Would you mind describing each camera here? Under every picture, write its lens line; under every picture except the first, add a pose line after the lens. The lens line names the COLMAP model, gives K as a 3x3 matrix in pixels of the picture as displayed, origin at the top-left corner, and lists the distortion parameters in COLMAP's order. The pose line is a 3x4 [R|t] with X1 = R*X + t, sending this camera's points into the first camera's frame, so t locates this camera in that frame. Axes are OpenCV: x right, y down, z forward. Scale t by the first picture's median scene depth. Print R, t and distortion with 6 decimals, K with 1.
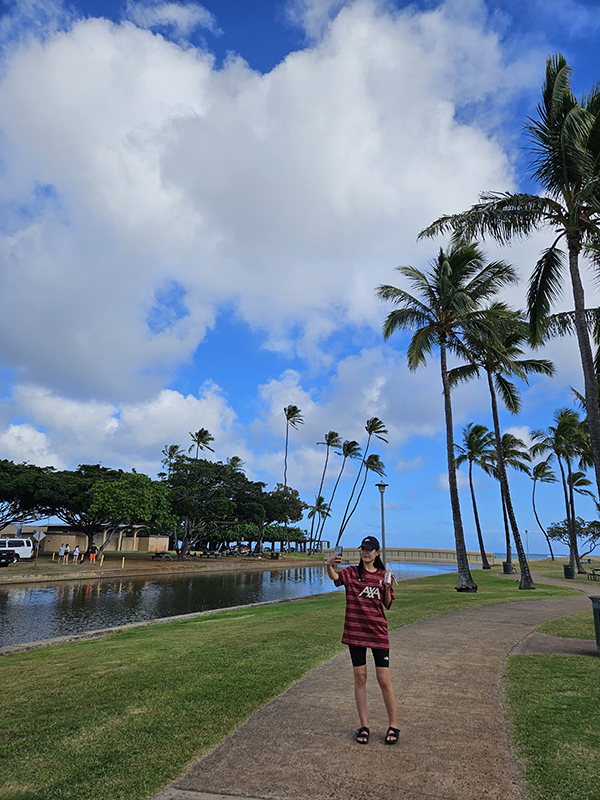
lens RADIAL K [[529.1, 0, 298.2], [0, 529.1, 394.1], [0, 0, 1]] dist [0.065216, -0.049934]
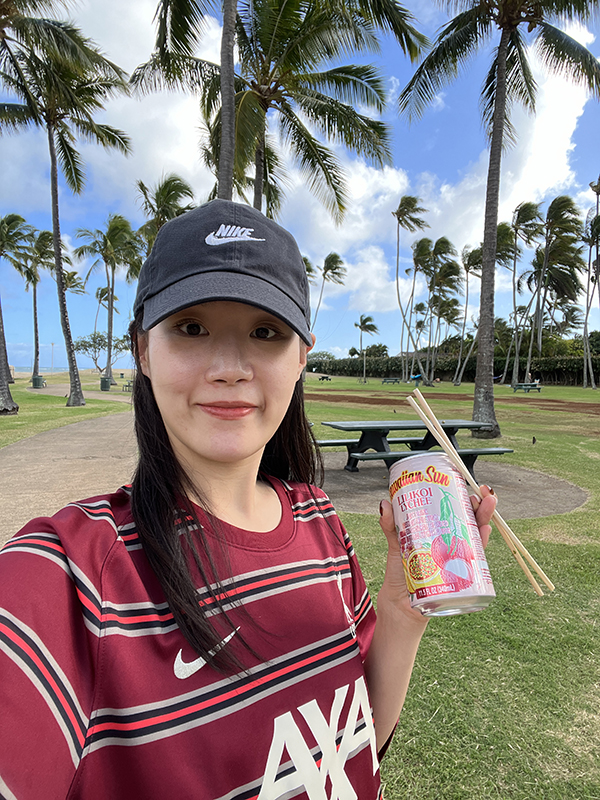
lens RADIAL K [[540.6, 0, 296.9], [0, 540.6, 398.8], [0, 0, 1]] dist [0.057978, -0.057363]
pose [[0.674580, -0.044685, 0.736848, 0.019400], [-0.209069, 0.945733, 0.248754, 0.052386], [-0.707978, -0.321856, 0.628630, 0.173414]]
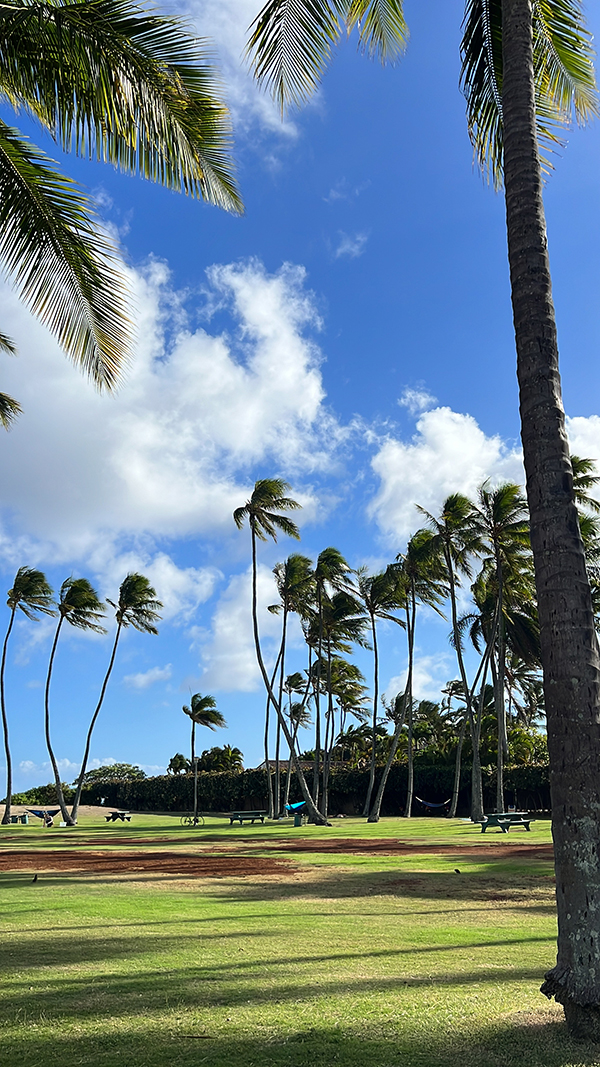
lens RADIAL K [[911.0, 0, 274.1], [0, 911.0, 530.0], [0, 0, 1]] dist [0.061330, -0.015307]
pose [[0.515449, 0.221601, 0.827771, 0.254735], [-0.216787, 0.968283, -0.124225, 0.106433], [-0.829045, -0.115419, 0.547141, 0.311984]]
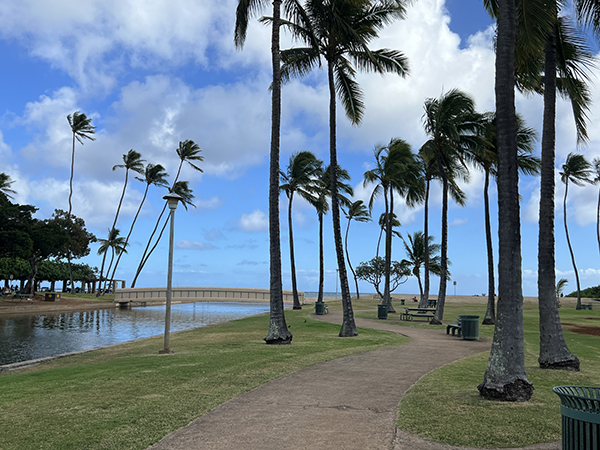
lens RADIAL K [[572.9, 0, 297.5], [0, 572.9, 225.7], [0, 0, 1]] dist [0.032524, 0.000000]
pose [[0.944673, 0.037315, 0.325885, 0.056068], [-0.093214, 0.983087, 0.157641, 0.059986], [-0.314491, -0.179296, 0.932174, 0.210437]]
